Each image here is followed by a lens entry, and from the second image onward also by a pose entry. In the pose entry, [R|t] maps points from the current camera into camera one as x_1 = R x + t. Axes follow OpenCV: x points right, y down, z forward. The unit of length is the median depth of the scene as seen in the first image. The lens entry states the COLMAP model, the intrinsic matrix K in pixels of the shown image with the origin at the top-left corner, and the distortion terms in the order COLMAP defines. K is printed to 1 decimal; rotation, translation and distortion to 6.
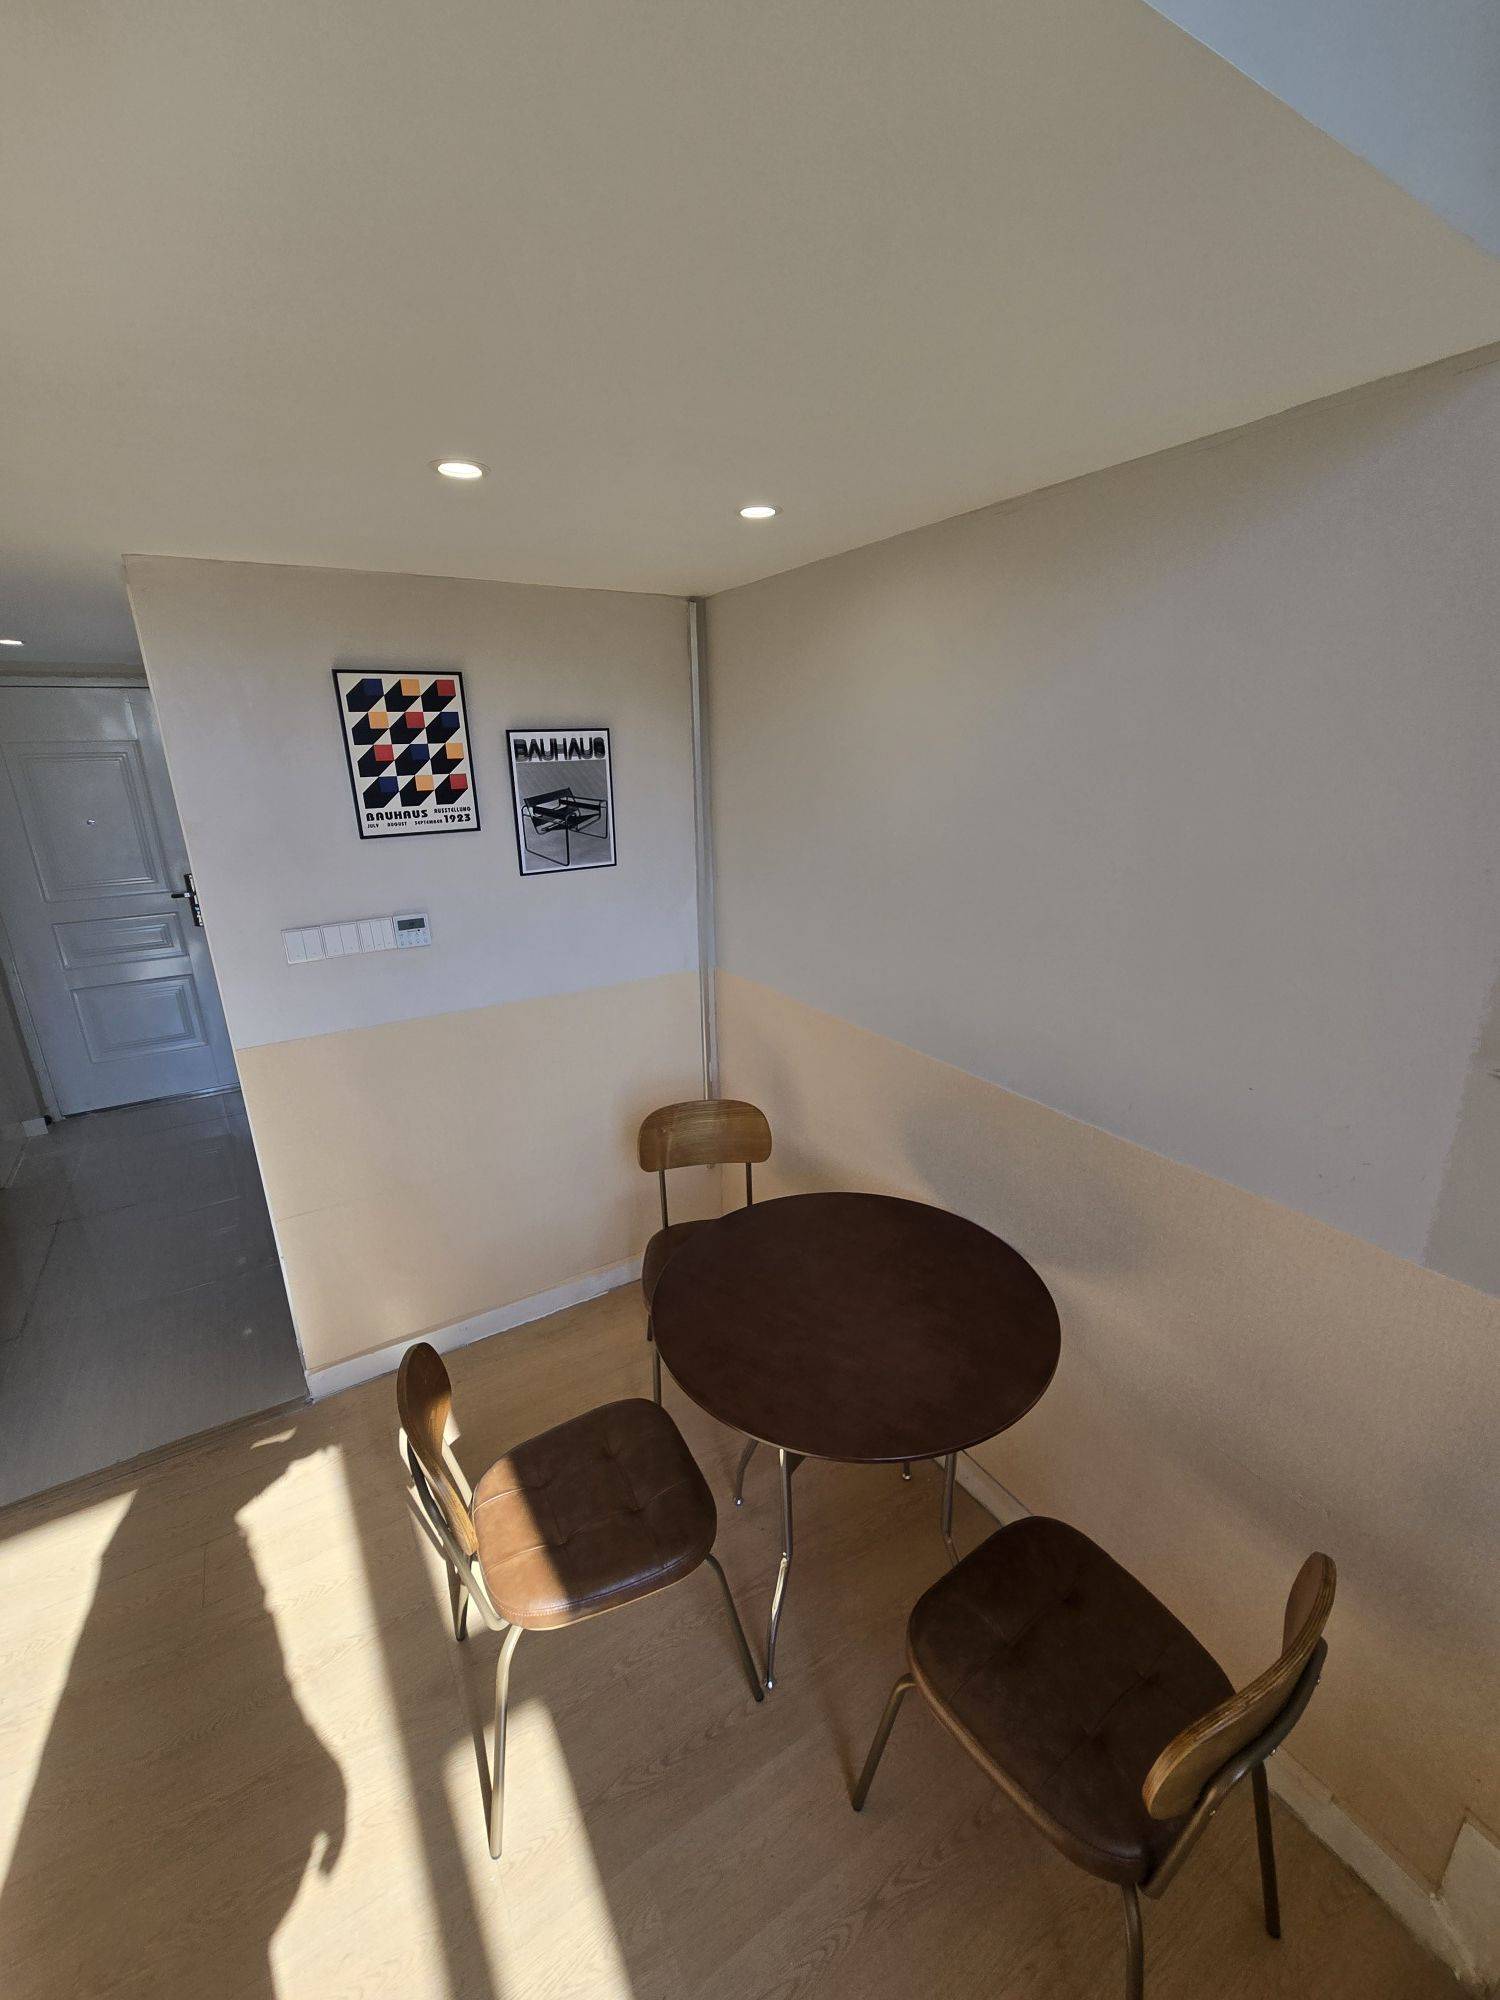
lens RADIAL K [[813.0, 0, 749.7], [0, 813.0, 1012.4], [0, 0, 1]] dist [0.001026, -0.003327]
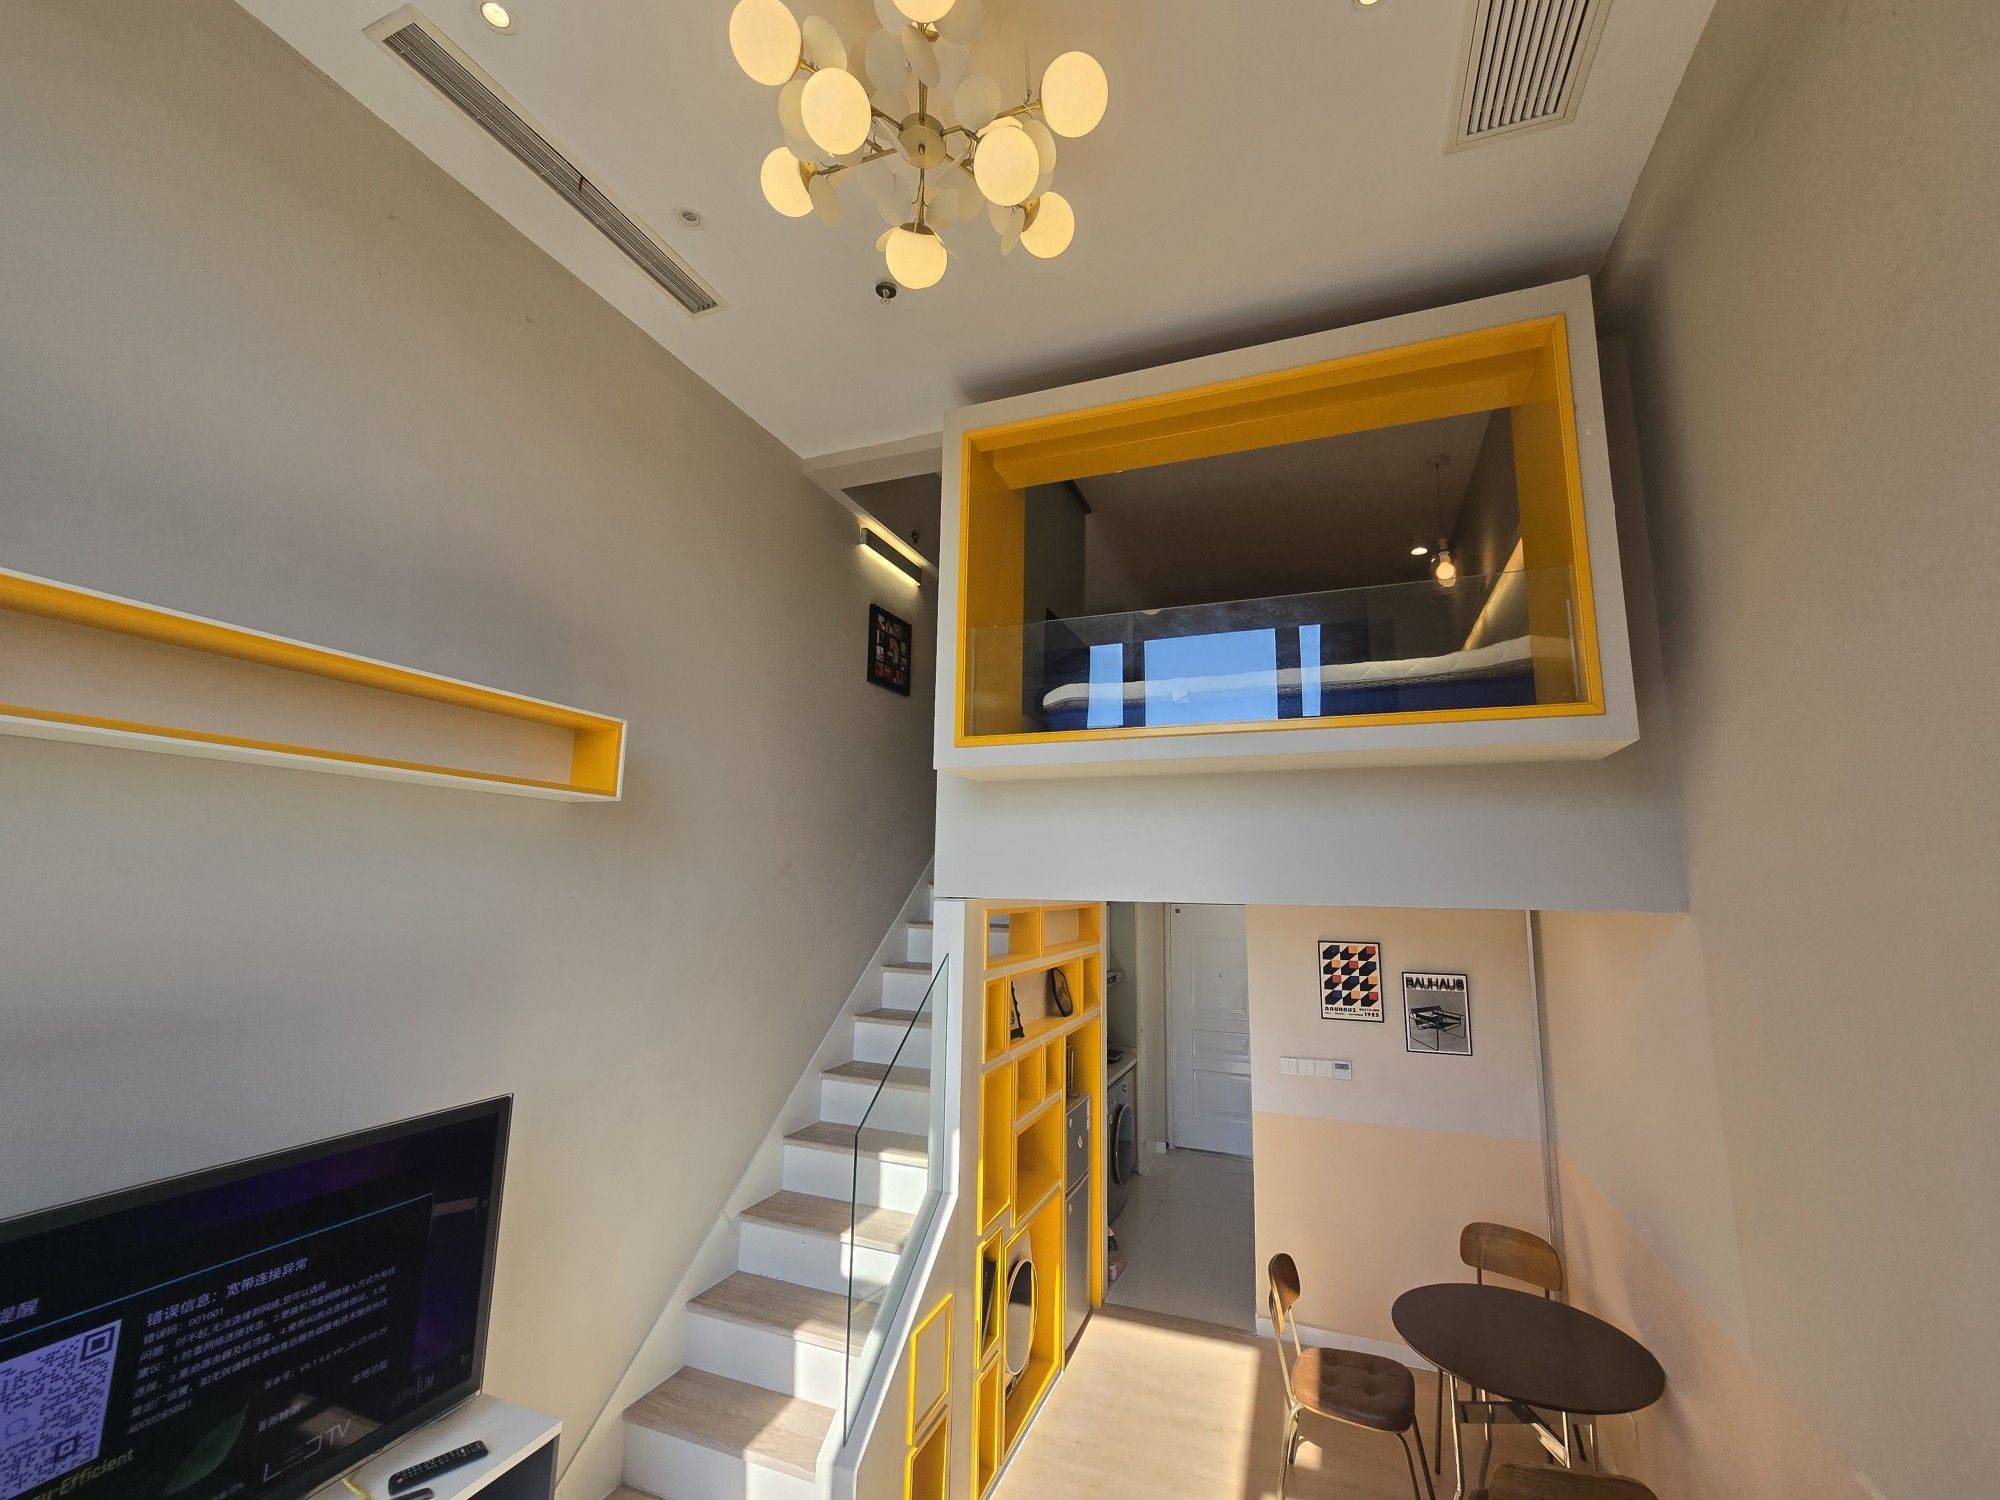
lens RADIAL K [[825.2, 0, 1012.0], [0, 825.2, 753.0], [0, 0, 1]] dist [-0.000620, 0.000301]
pose [[0.603092, -0.098051, -0.791623, 0.714499], [-0.272933, 0.907150, -0.320292, 0.055024], [0.749525, 0.409226, 0.520333, -0.881839]]
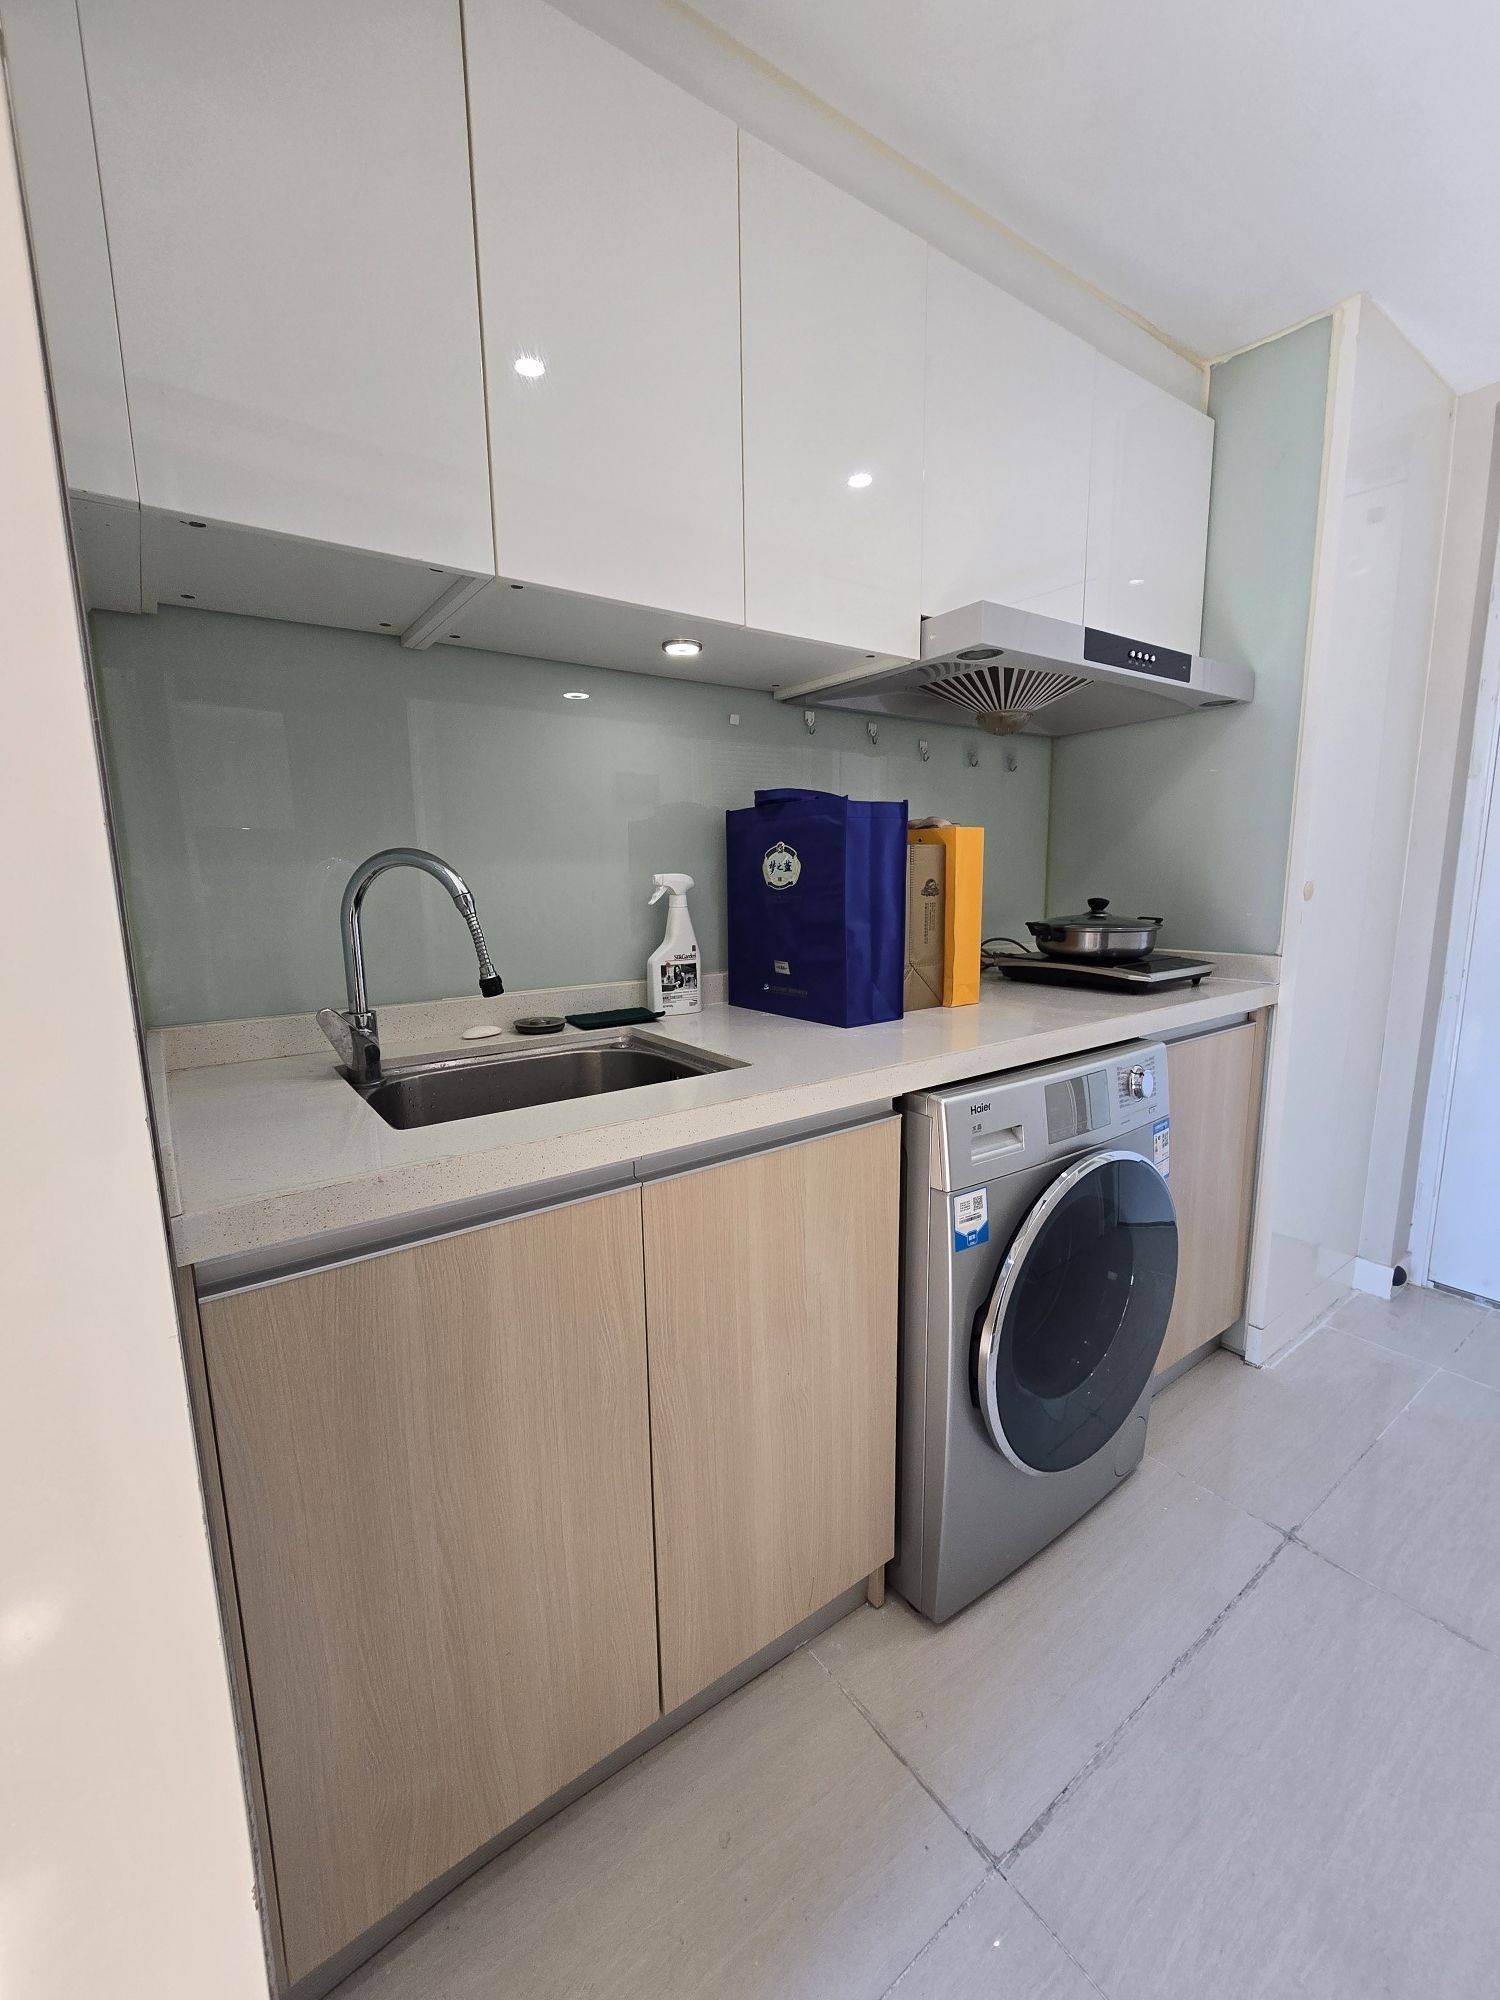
lens RADIAL K [[825.2, 0, 750.0], [0, 825.2, 1000.0], [0, 0, 1]] dist [-0.000620, 0.000301]
pose [[0.080136, 0.175601, -0.981194, -0.751088], [-0.295587, 0.944270, 0.144851, 0.020587], [0.951949, 0.278420, 0.127575, 0.893371]]
